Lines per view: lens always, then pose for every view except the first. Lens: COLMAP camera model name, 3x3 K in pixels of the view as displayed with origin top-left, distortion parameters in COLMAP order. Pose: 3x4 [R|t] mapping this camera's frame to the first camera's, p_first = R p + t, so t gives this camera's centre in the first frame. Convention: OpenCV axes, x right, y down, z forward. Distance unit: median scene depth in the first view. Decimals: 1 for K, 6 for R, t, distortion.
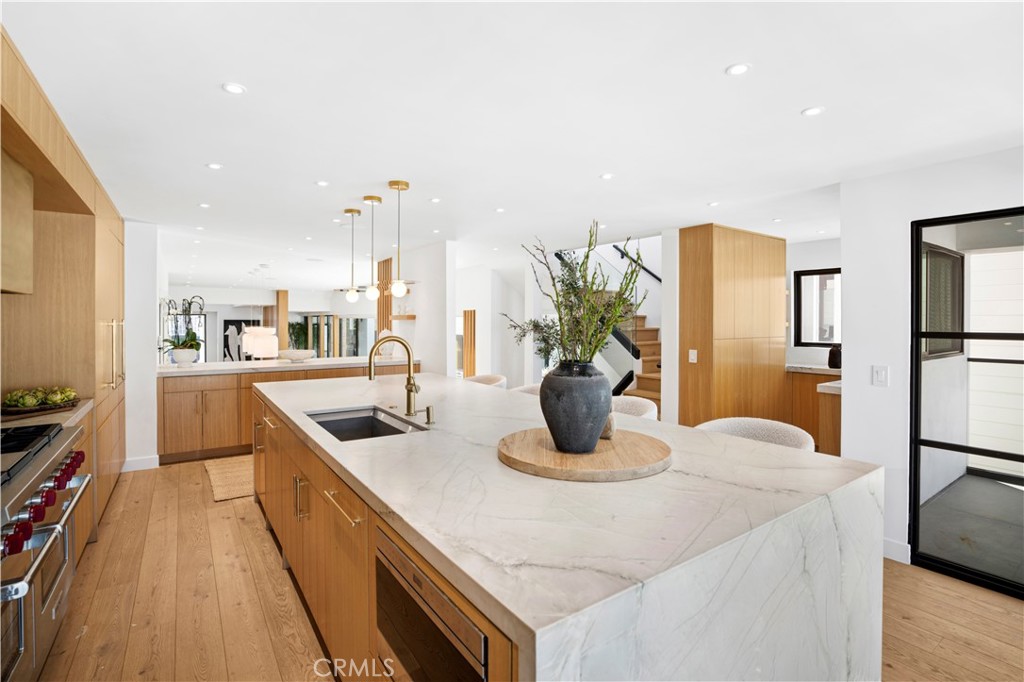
lens RADIAL K [[466.3, 0, 515.1], [0, 466.3, 327.1], [0, 0, 1]] dist [-0.000364, 0.000056]
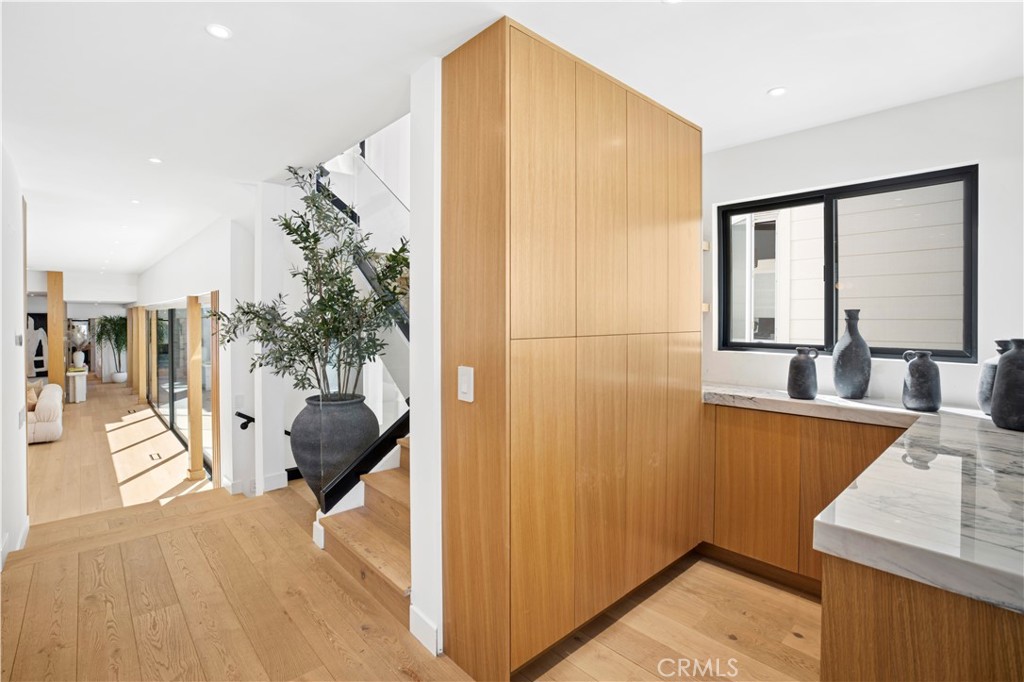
lens RADIAL K [[465.2, 0, 497.9], [0, 465.2, 325.4], [0, 0, 1]] dist [0.001024, 0.000289]
pose [[0.994706, -0.002823, 0.102727, 0.325740], [0.002881, 0.999996, -0.000416, 0.013904], [-0.102725, 0.000710, 0.994710, 0.550634]]
